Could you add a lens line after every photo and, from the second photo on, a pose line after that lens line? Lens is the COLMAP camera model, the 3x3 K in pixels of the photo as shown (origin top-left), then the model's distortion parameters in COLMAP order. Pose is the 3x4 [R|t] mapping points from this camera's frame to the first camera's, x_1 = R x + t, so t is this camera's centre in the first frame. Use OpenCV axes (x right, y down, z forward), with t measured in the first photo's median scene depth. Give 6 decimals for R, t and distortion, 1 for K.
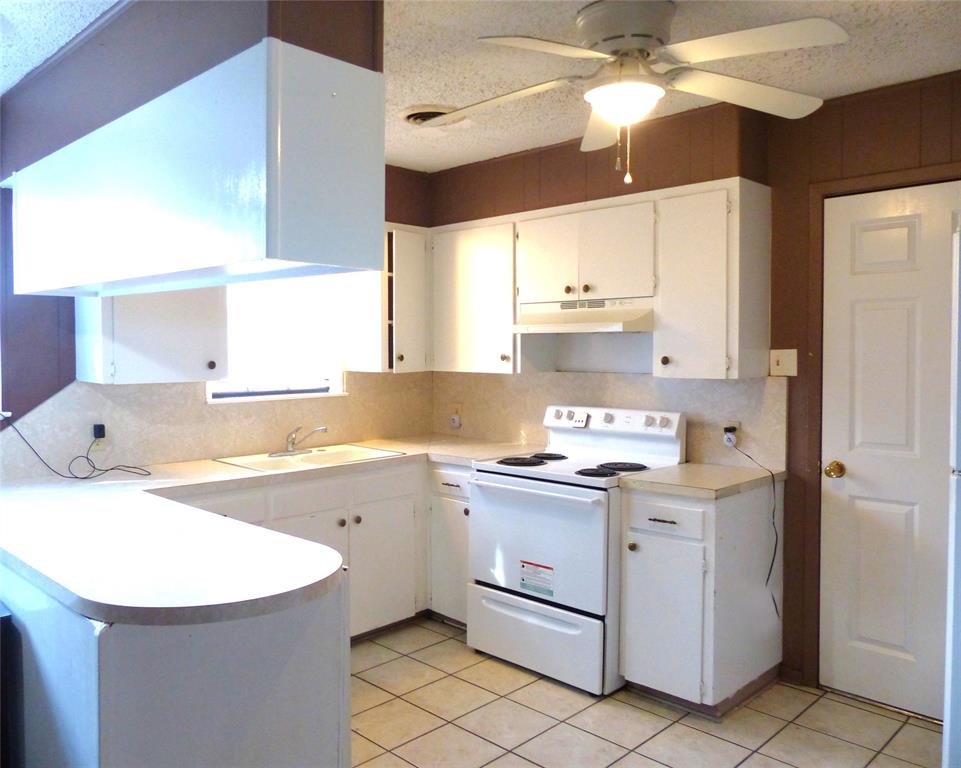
lens RADIAL K [[777.1, 0, 480.5], [0, 777.1, 384.0], [0, 0, 1]] dist [-0.038534, -0.000914]
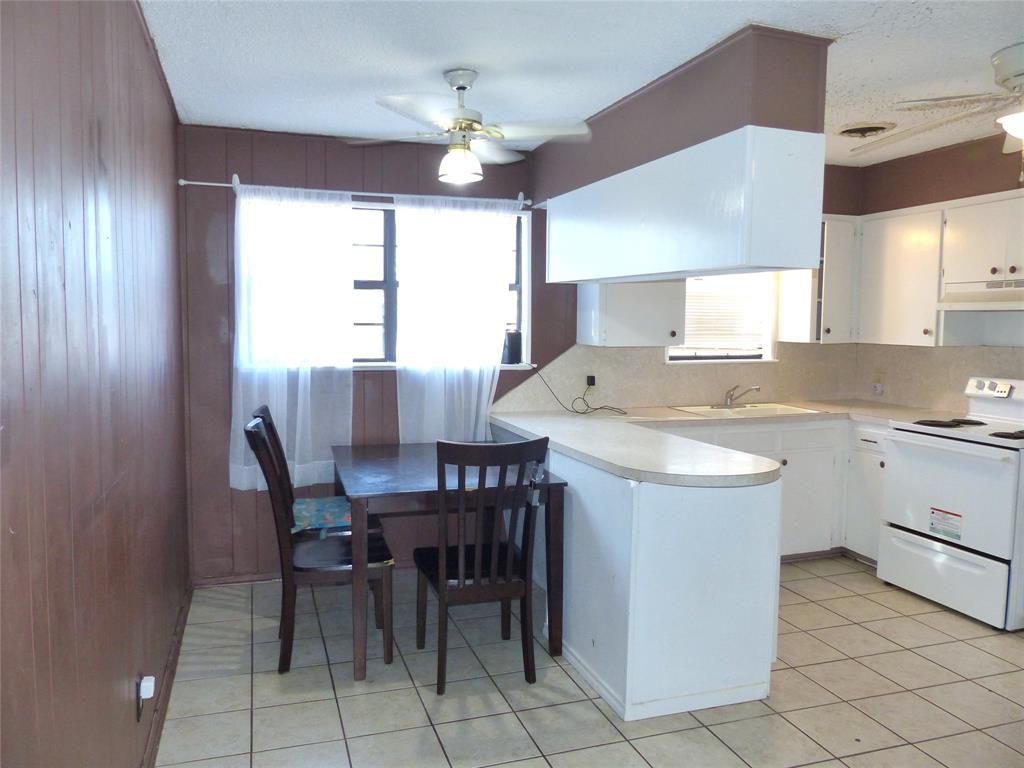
lens RADIAL K [[789.7, 0, 512.0], [0, 789.7, 384.0], [0, 0, 1]] dist [0.007610, 0.006557]
pose [[0.886949, 0.044925, -0.459678, 0.029856], [-0.029620, 0.998742, 0.040456, 0.013237], [0.460917, -0.022266, 0.887164, -0.306481]]
